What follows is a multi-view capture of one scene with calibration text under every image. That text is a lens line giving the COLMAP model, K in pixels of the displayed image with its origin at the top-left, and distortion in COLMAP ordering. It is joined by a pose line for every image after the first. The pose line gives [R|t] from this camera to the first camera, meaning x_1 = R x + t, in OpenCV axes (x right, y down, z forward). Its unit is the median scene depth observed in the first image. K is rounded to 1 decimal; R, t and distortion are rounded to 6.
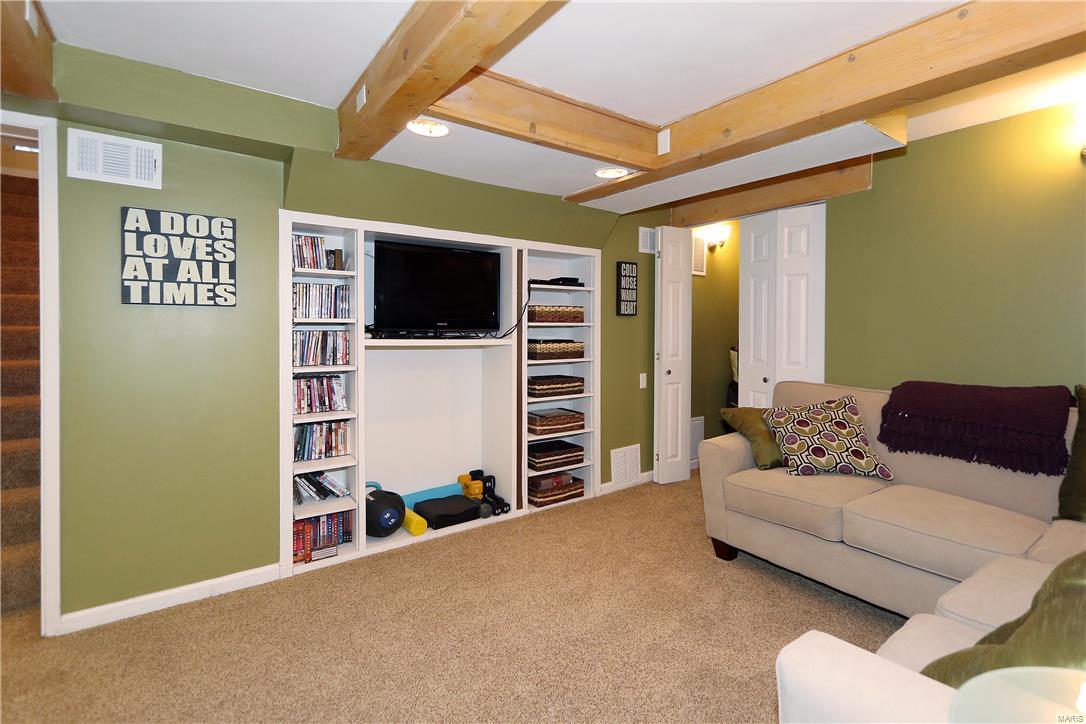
lens RADIAL K [[500.7, 0, 543.2], [0, 500.7, 328.2], [0, 0, 1]] dist [0.009352, -0.000722]
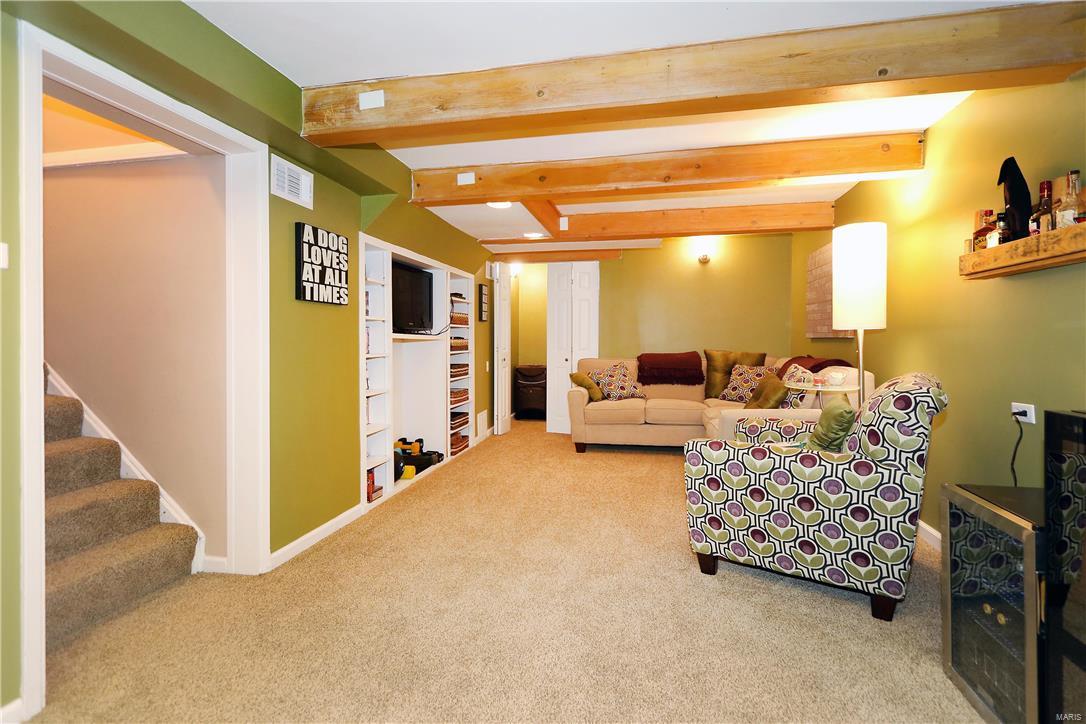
lens RADIAL K [[500.7, 0, 532.1], [0, 500.7, 340.5], [0, 0, 1]] dist [0.009352, -0.000722]
pose [[0.744482, -0.004709, 0.667626, -1.145509], [0.006683, 0.999978, -0.000399, 0.052178], [-0.667609, 0.004759, 0.744497, -0.287441]]
